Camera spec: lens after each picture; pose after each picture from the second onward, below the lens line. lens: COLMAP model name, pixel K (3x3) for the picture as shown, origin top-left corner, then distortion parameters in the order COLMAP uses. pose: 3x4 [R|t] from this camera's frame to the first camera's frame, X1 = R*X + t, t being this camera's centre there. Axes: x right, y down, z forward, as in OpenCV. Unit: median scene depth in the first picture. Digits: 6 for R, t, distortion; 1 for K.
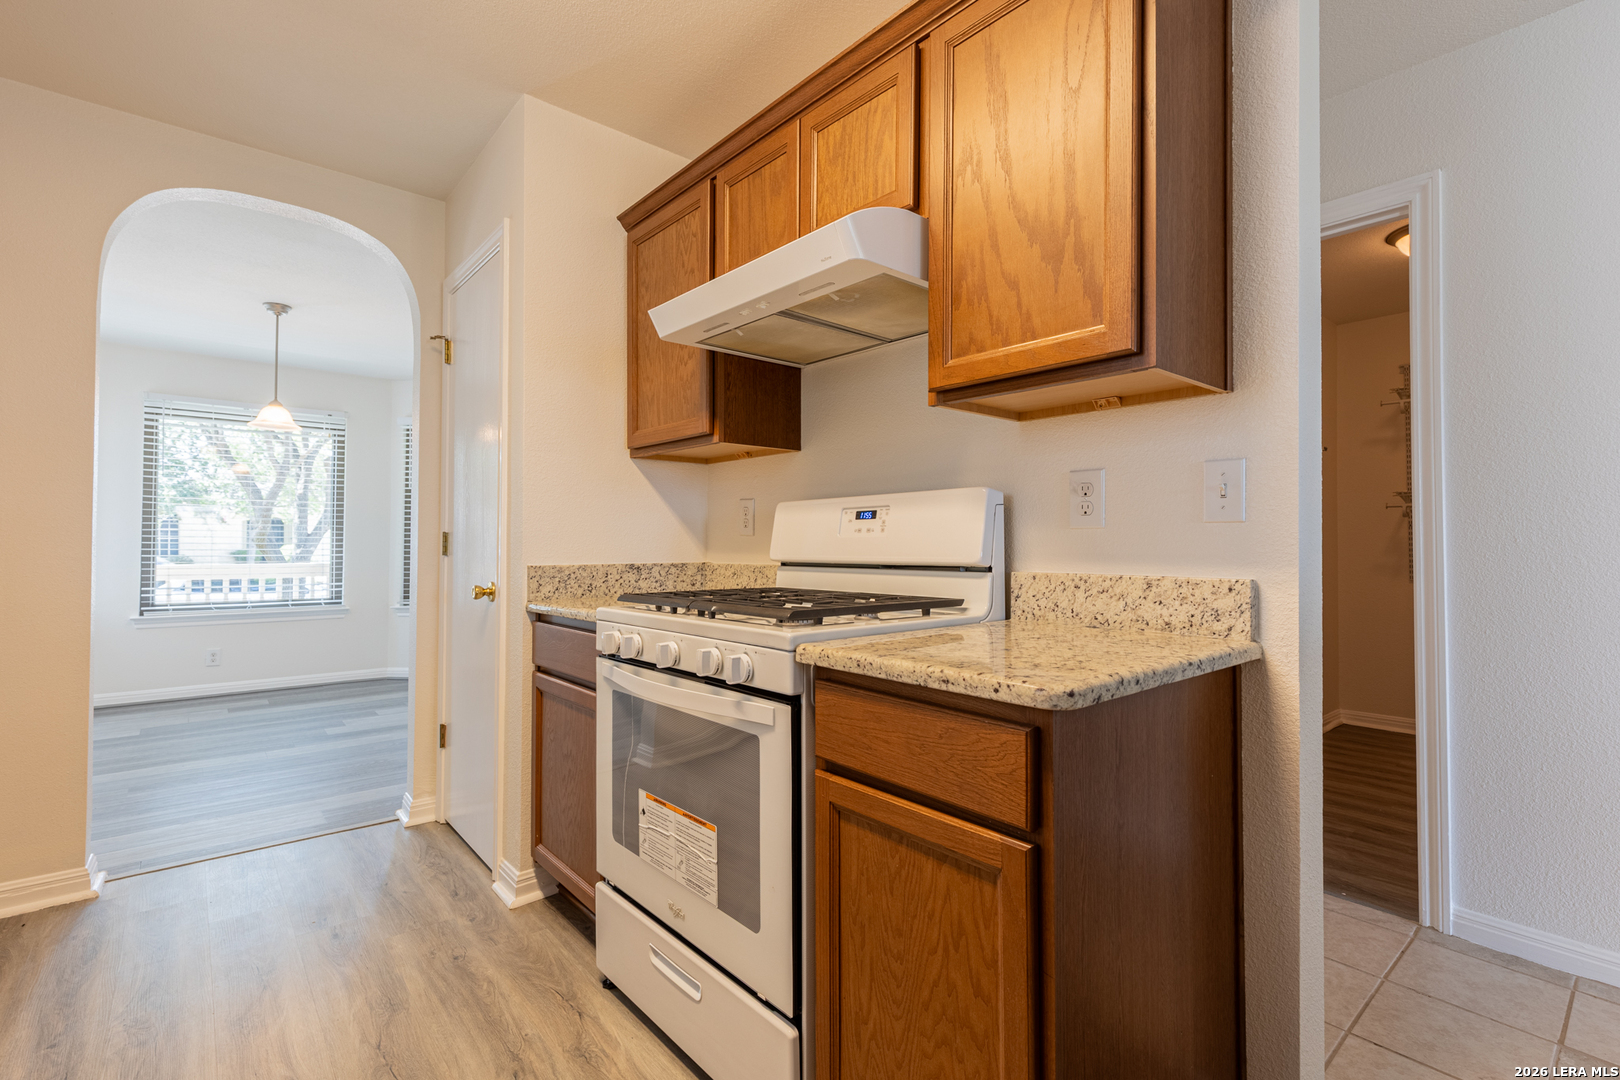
lens RADIAL K [[738.2, 0, 813.4], [0, 738.2, 533.2], [0, 0, 1]] dist [0.002349, -0.000377]
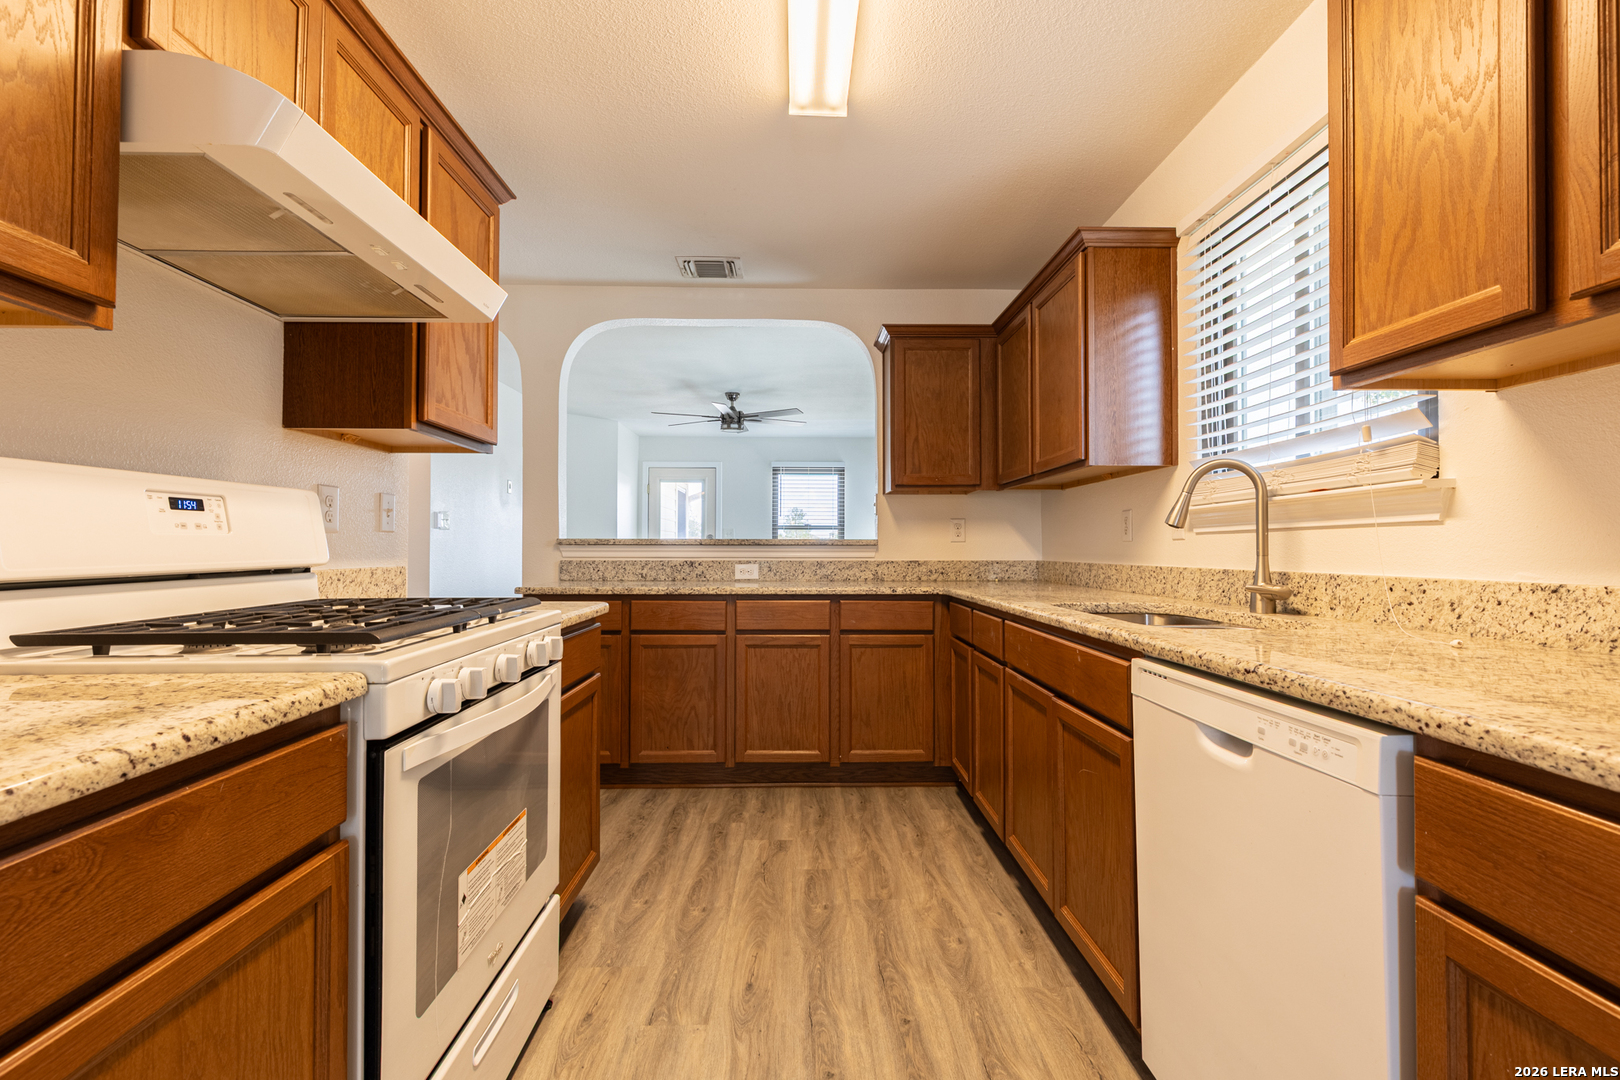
lens RADIAL K [[727.7, 0, 814.2], [0, 727.7, 538.4], [0, 0, 1]] dist [0.004346, 0.000508]
pose [[-0.774187, 0.005002, 0.632937, -0.720186], [-0.010906, 0.999715, -0.021241, 0.014078], [-0.632863, -0.023347, -0.773912, 0.995463]]
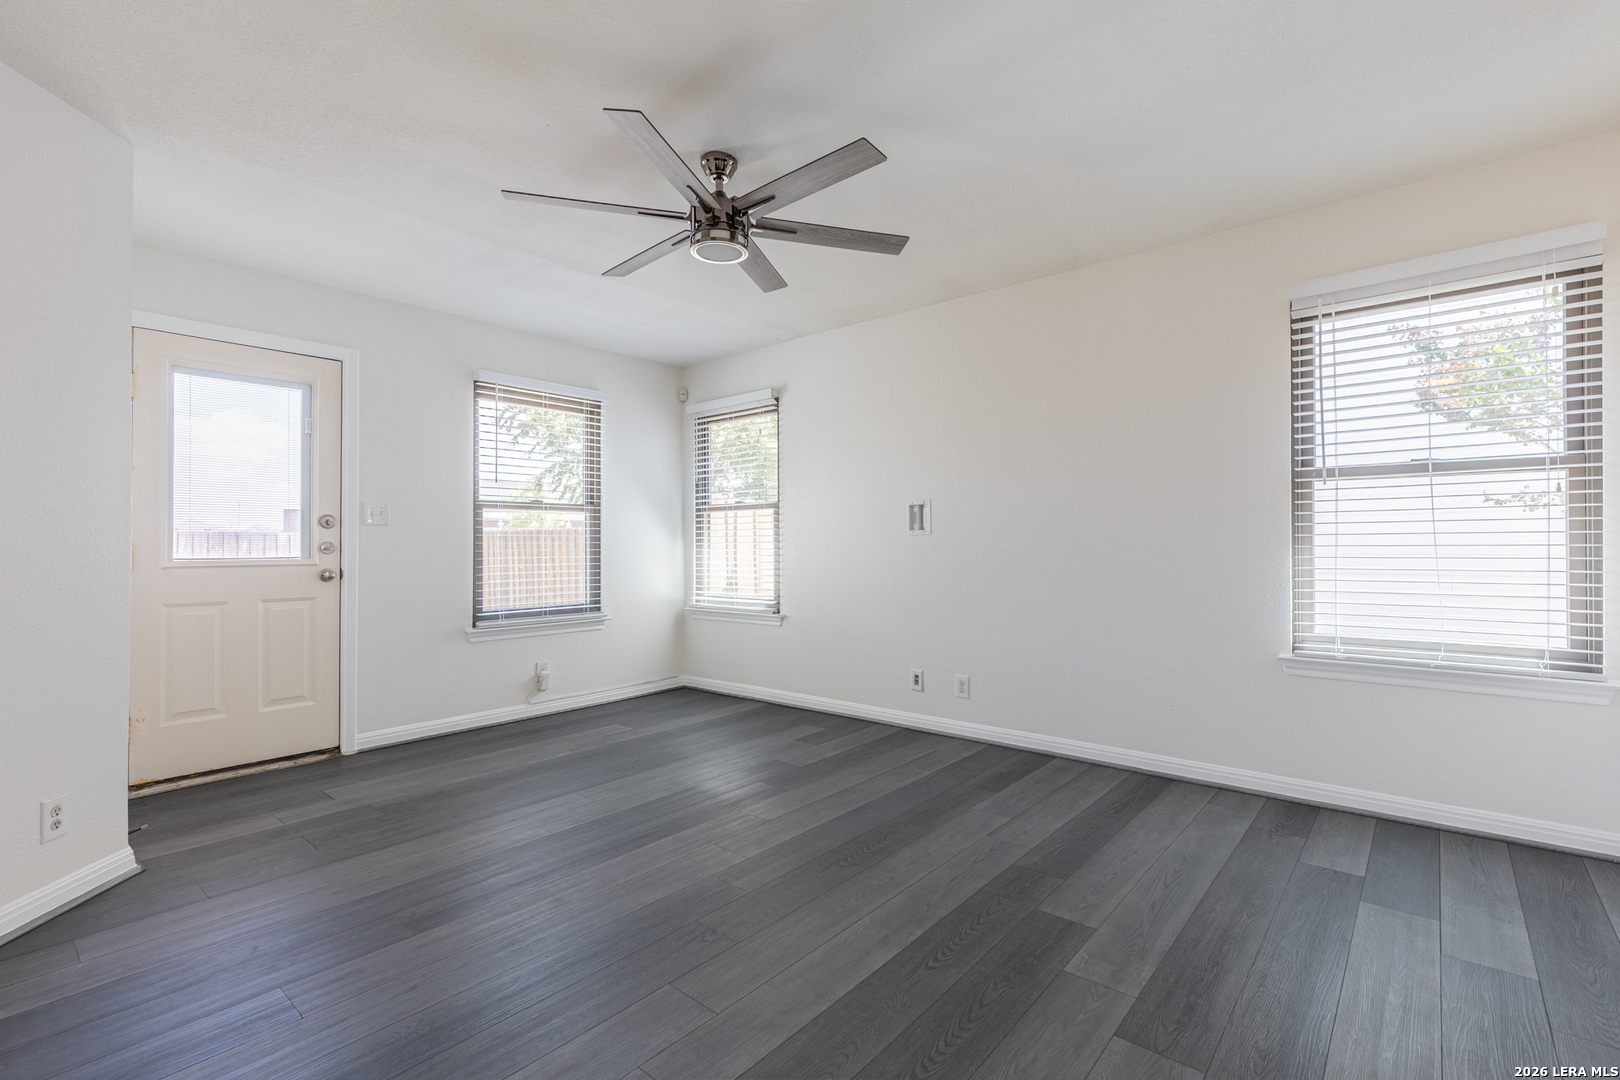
lens RADIAL K [[727.7, 0, 814.2], [0, 727.7, 538.4], [0, 0, 1]] dist [0.004346, 0.000508]
pose [[-0.987264, 0.000753, -0.159089, 1.376979], [0.004137, 0.999772, -0.020938, 0.006391], [0.159037, -0.021330, -0.987042, 0.098017]]
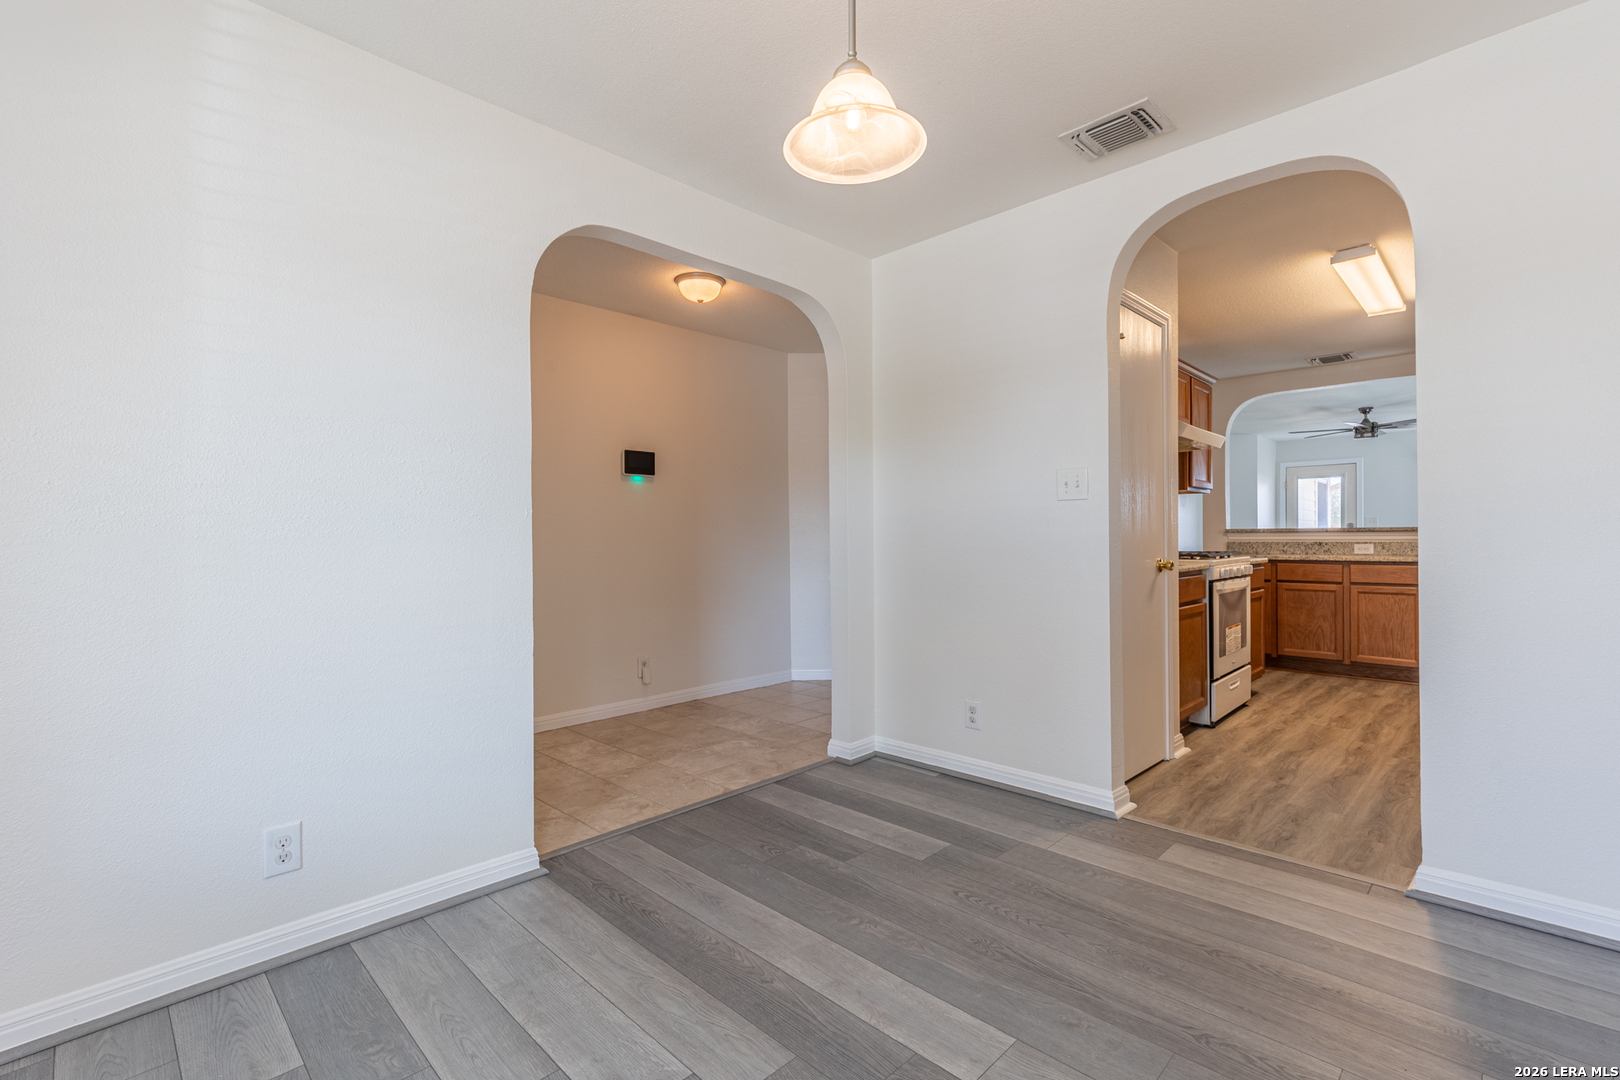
lens RADIAL K [[727.7, 0, 814.2], [0, 727.7, 538.4], [0, 0, 1]] dist [0.004346, 0.000508]
pose [[-0.088121, 0.000237, 0.996110, -1.927741], [-0.007040, 0.999975, -0.000861, 0.036106], [-0.996085, -0.007088, -0.088117, 1.947356]]
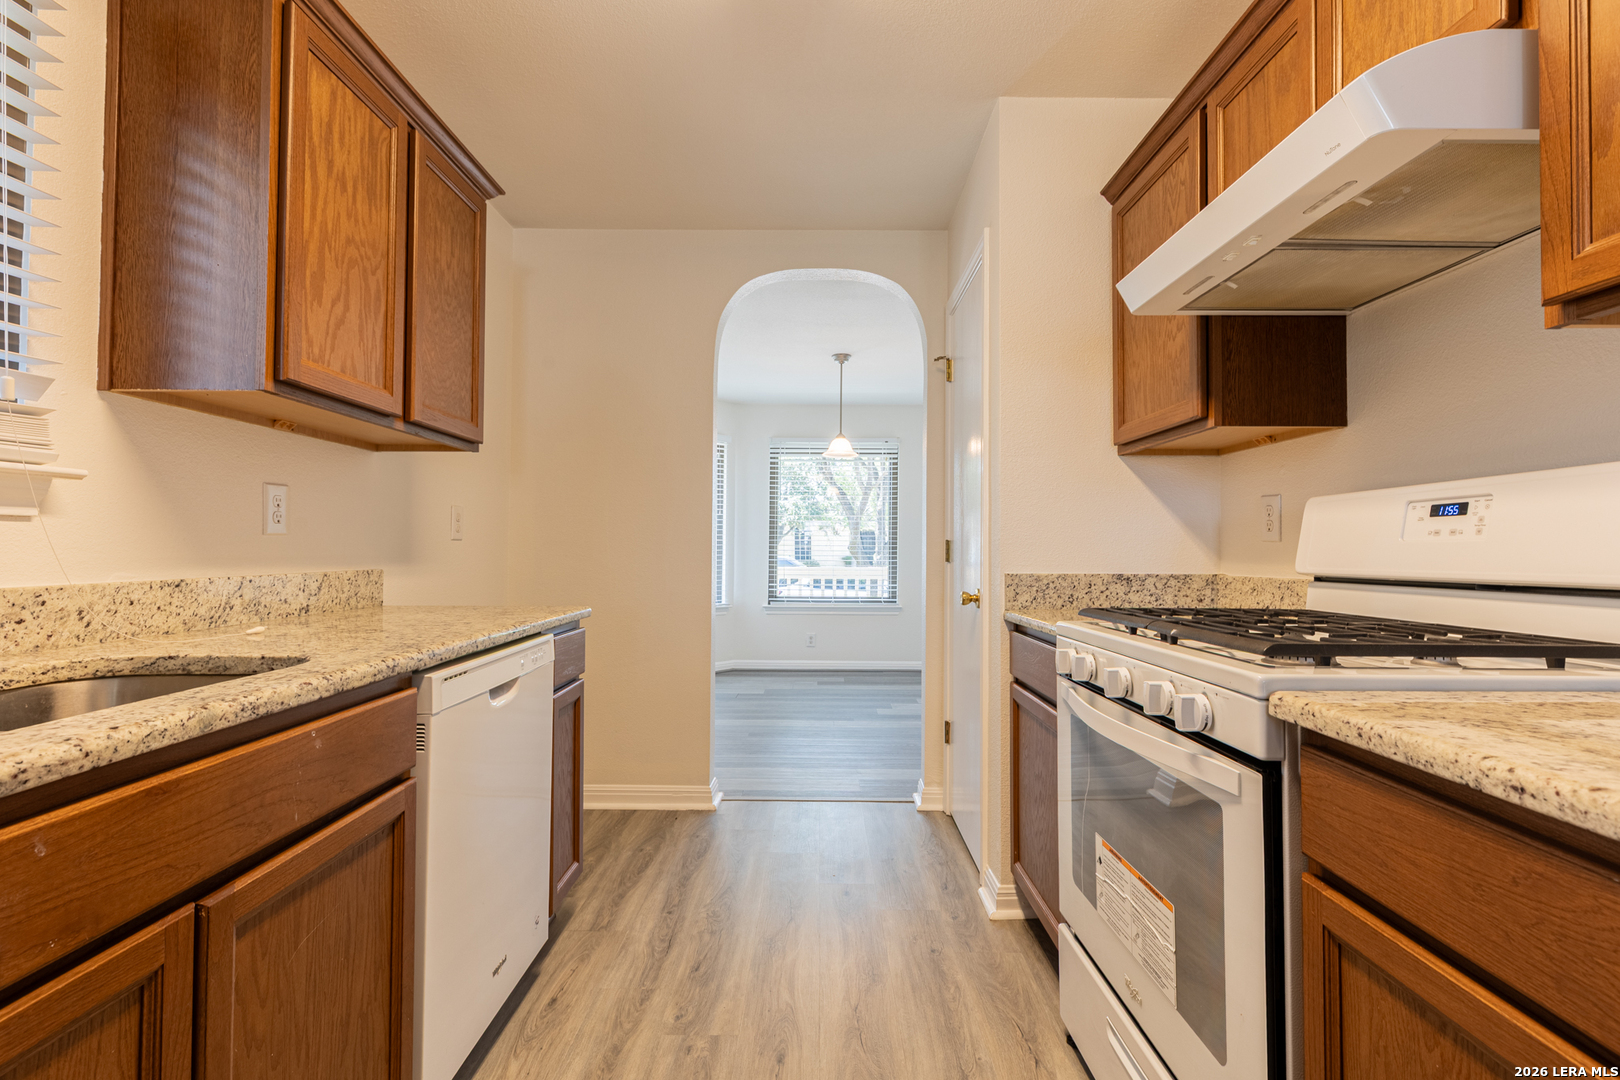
lens RADIAL K [[740.0, 0, 813.0], [0, 740.0, 535.7], [0, 0, 1]] dist [0.003509, -0.001161]
pose [[0.756188, -0.011542, -0.654252, 0.064406], [0.006864, 0.999929, -0.009708, 0.001448], [0.654318, 0.002850, 0.756214, 0.087768]]
